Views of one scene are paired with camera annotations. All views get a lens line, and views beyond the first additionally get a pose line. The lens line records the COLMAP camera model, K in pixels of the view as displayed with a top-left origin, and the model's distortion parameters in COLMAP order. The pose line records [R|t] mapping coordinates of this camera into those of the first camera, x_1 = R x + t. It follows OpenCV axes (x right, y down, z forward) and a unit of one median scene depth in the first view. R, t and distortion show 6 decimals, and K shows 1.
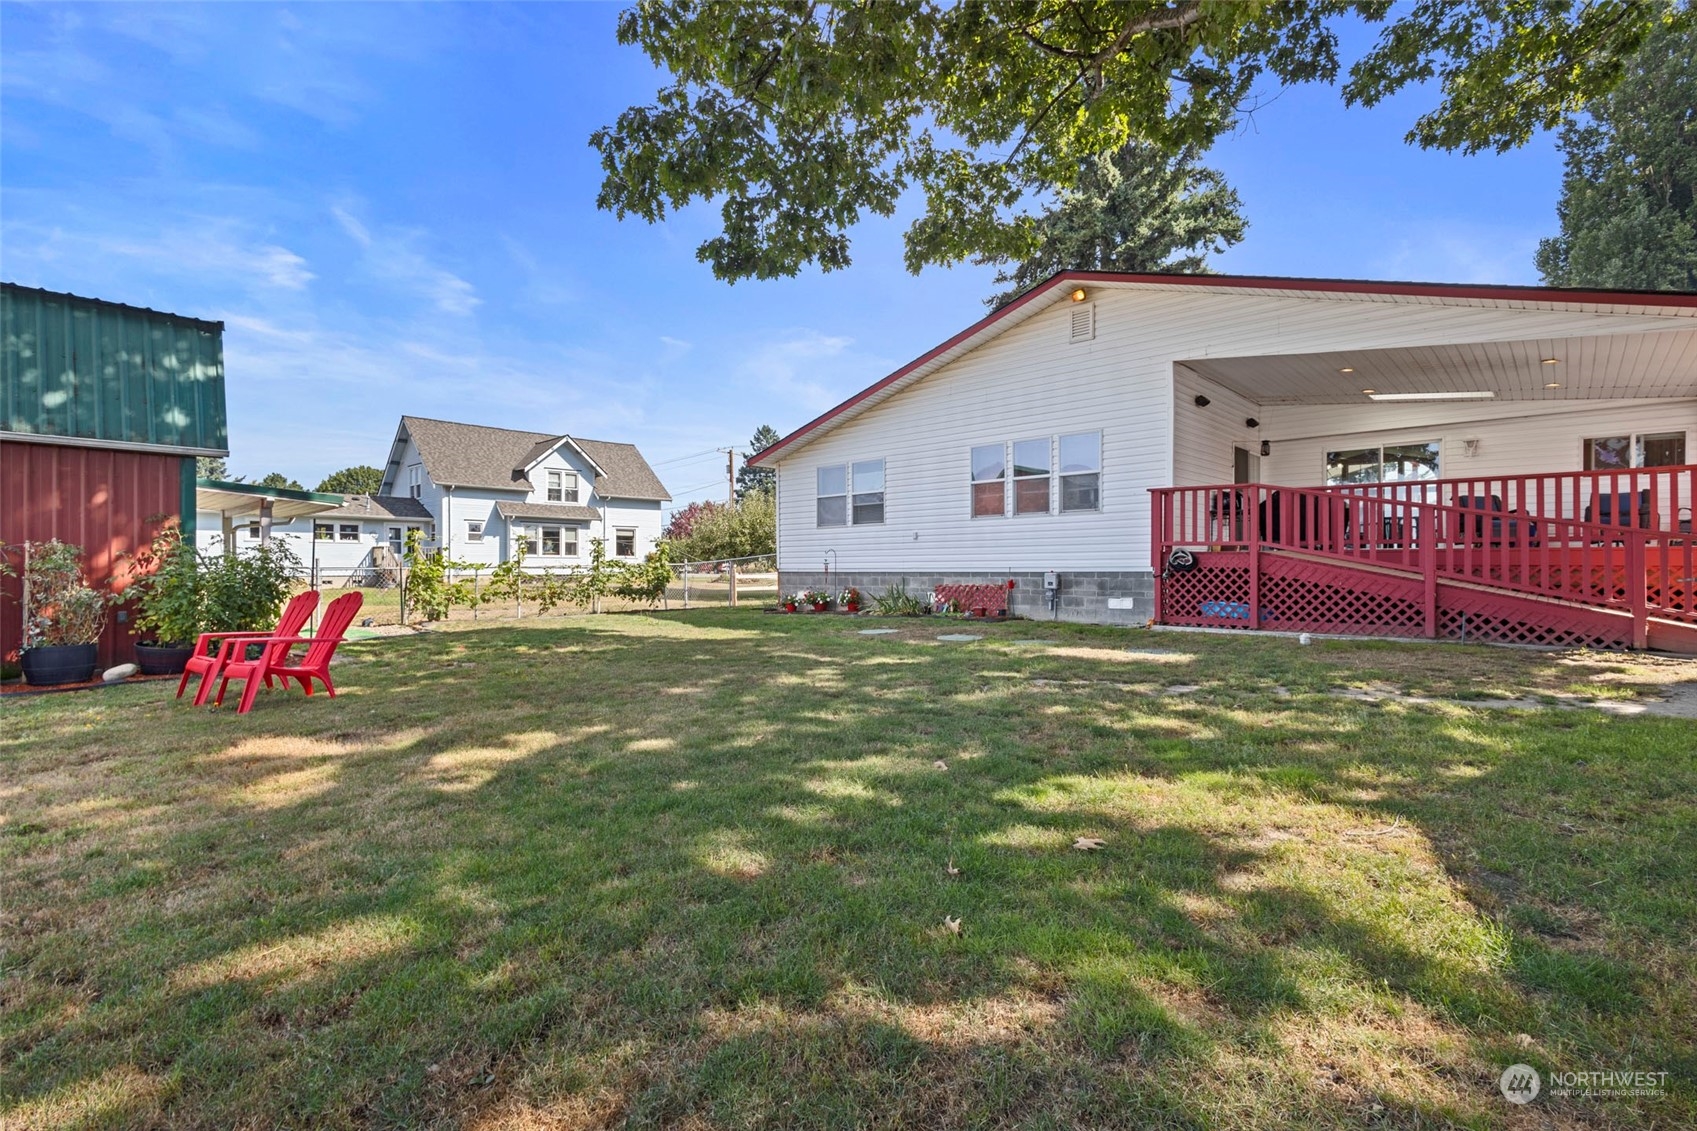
lens RADIAL K [[787.7, 0, 849.2], [0, 787.7, 559.0], [0, 0, 1]] dist [0.004608, -0.000651]
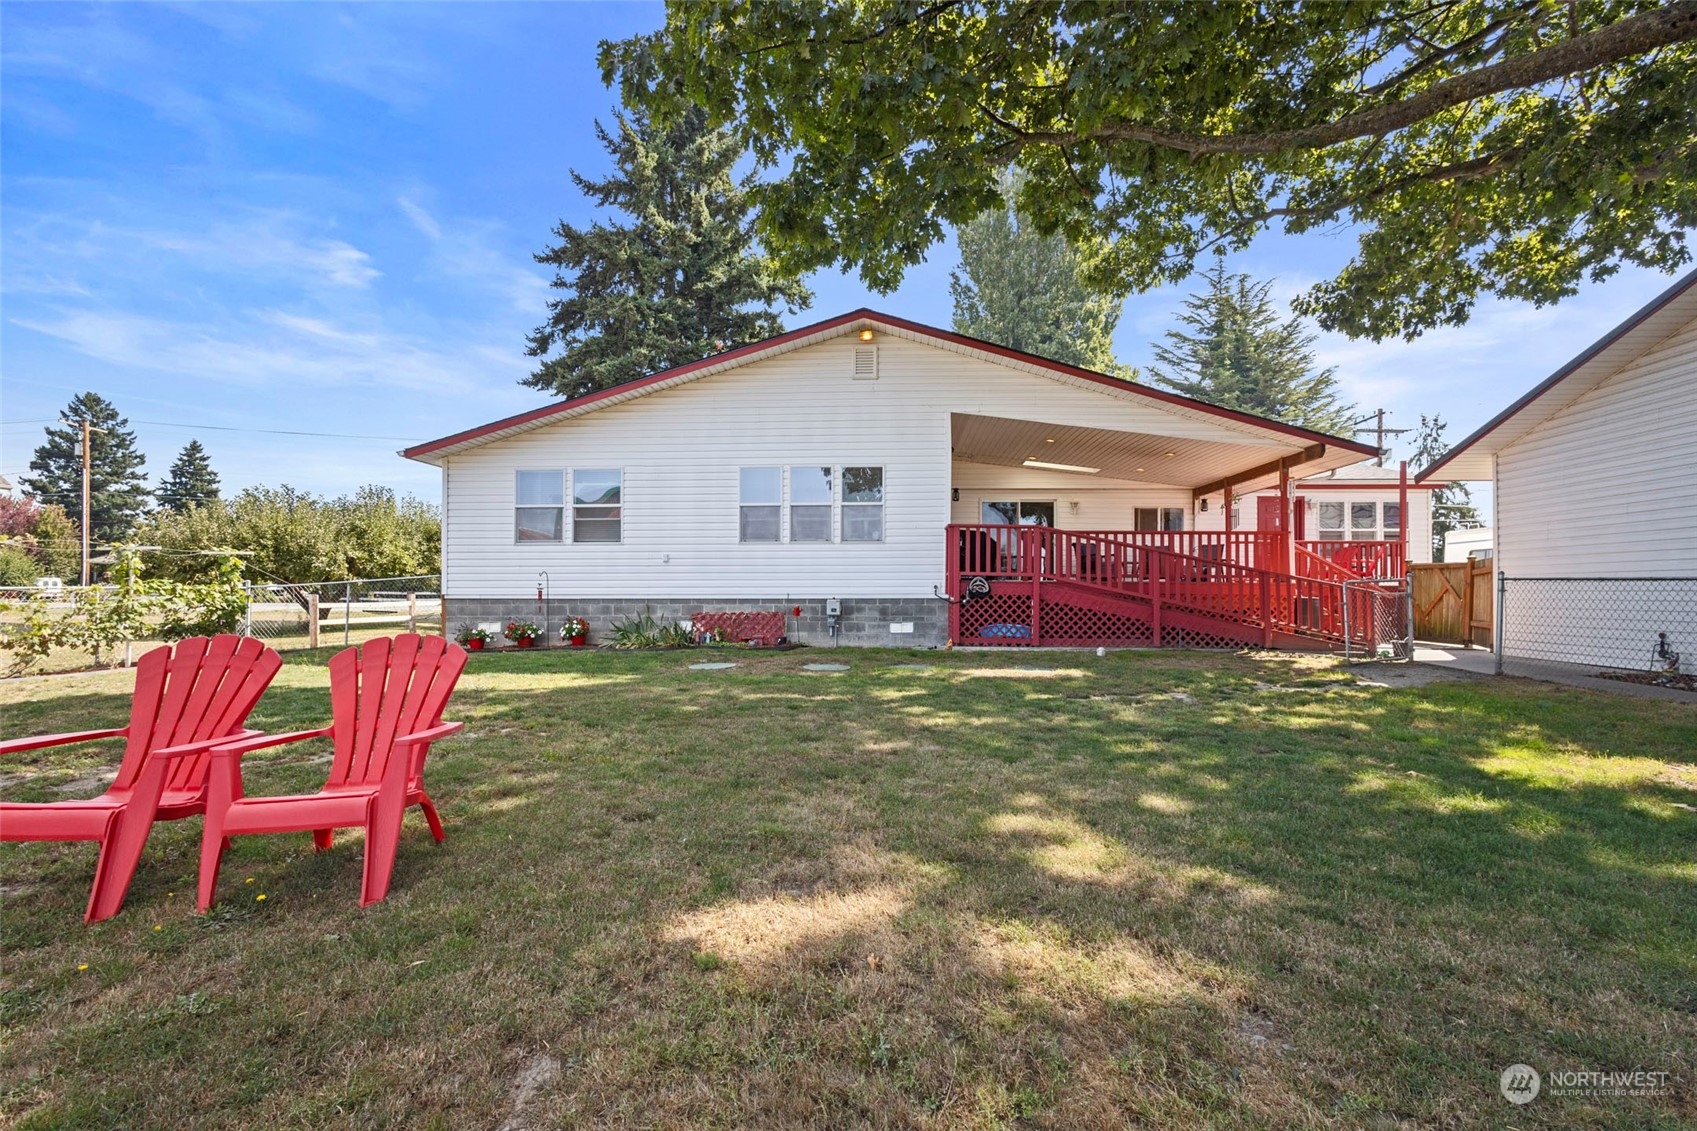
lens RADIAL K [[787.7, 0, 849.2], [0, 787.7, 559.0], [0, 0, 1]] dist [0.004608, -0.000651]
pose [[0.769680, 0.031057, 0.637675, -0.400042], [-0.009895, 0.999276, -0.036726, 0.002677], [-0.638354, 0.021957, 0.769430, 0.218509]]
